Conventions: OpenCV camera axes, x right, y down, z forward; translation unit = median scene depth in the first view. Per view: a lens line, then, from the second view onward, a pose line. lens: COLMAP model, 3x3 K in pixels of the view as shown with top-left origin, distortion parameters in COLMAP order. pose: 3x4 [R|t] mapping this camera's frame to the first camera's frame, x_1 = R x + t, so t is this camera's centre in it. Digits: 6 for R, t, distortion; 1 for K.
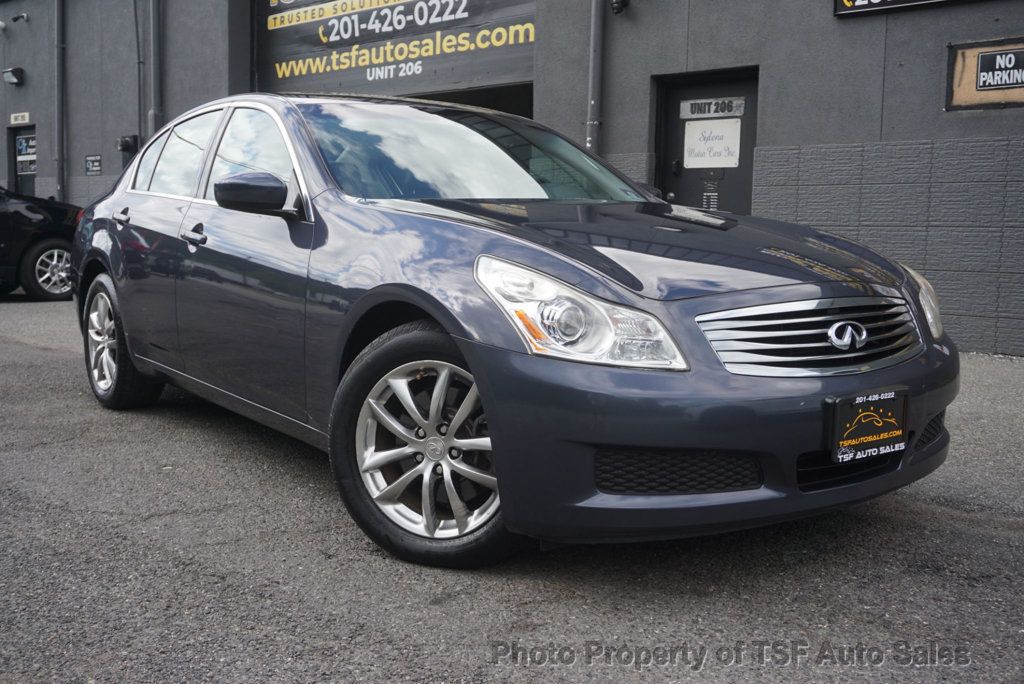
lens RADIAL K [[1082.9, 0, 511.7], [0, 1082.9, 323.3], [0, 0, 1]] dist [-0.009381, -0.002156]
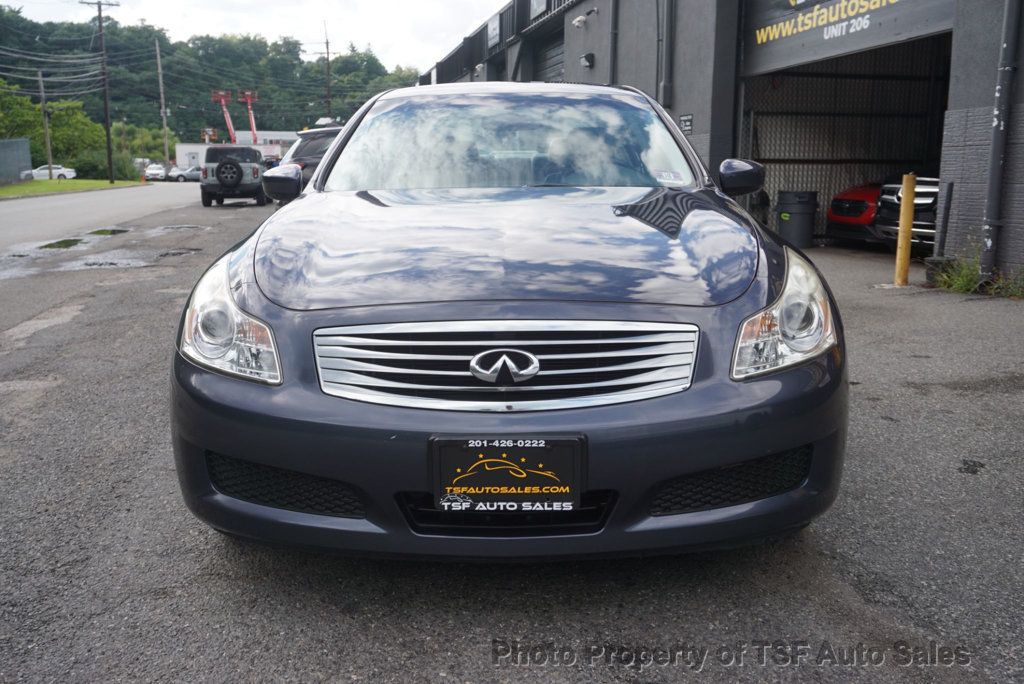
lens RADIAL K [[922.5, 0, 512.0], [0, 922.5, 342.0], [0, 0, 1]] dist [-0.006520, -0.003183]
pose [[0.781215, 0.101418, -0.615969, 0.211442], [-0.042207, 0.993038, 0.109971, -0.024197], [0.622834, -0.059913, 0.780057, 0.123153]]
